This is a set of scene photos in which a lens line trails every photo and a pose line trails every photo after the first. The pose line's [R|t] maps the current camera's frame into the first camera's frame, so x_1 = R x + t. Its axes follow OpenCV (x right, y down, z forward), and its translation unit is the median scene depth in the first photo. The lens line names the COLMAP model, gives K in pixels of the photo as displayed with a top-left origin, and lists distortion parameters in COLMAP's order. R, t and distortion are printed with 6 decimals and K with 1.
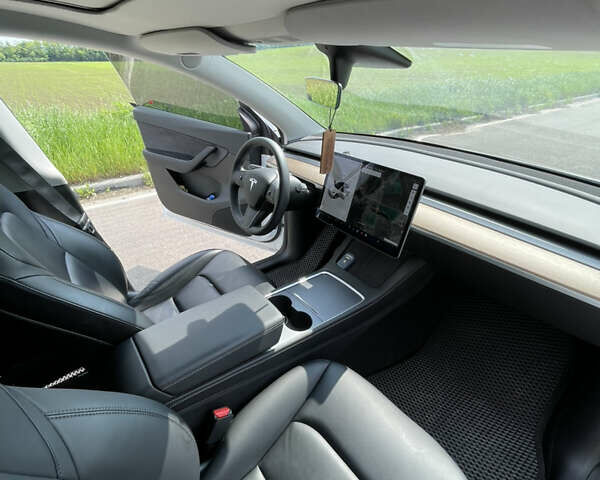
lens RADIAL K [[330.2, 0, 296.7], [0, 330.2, 239.4], [0, 0, 1]] dist [-0.000739, -0.000045]
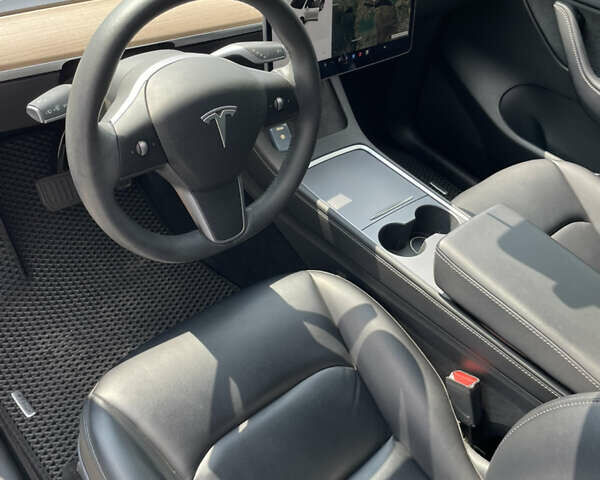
lens RADIAL K [[614.3, 0, 315.3], [0, 614.3, 239.1], [0, 0, 1]] dist [0.092854, -0.130263]
pose [[-0.089975, -0.704986, 0.703491, -0.810262], [0.312750, 0.650625, 0.692008, -0.600390], [-0.945564, 0.282280, 0.161944, 1.016618]]
